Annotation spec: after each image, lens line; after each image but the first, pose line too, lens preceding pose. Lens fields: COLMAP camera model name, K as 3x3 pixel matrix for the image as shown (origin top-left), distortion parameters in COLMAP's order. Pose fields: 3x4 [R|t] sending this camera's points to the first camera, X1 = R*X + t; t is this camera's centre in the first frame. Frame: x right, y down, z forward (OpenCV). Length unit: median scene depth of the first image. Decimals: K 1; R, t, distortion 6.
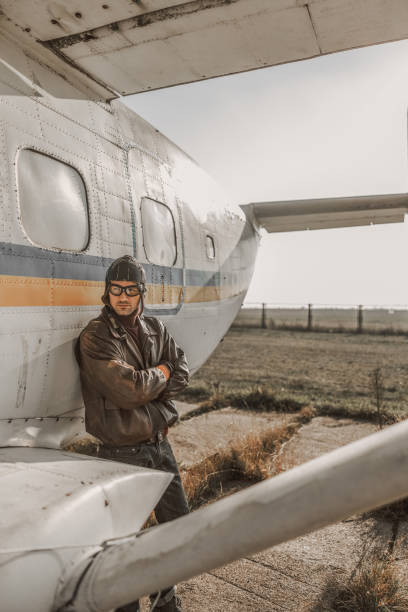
lens RADIAL K [[477.2, 0, 204.0], [0, 477.2, 307.0], [0, 0, 1]] dist [0.000298, -0.000760]
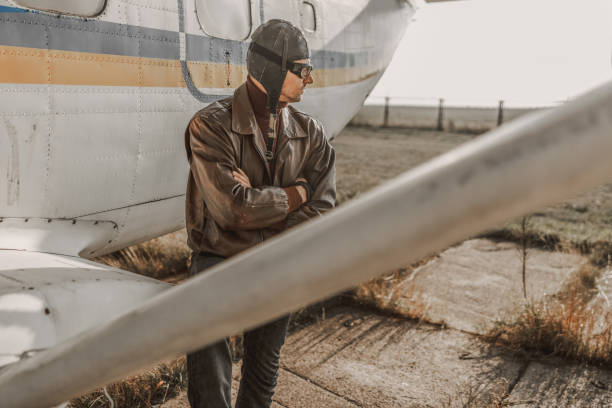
lens RADIAL K [[581.5, 0, 306.1], [0, 581.5, 202.9], [0, 0, 1]] dist [-0.013215, 0.000000]
pose [[0.994059, 0.031057, -0.104315, 0.115503], [-0.012981, 0.985415, 0.169675, 0.012102], [0.108063, -0.167313, 0.979964, 0.021208]]
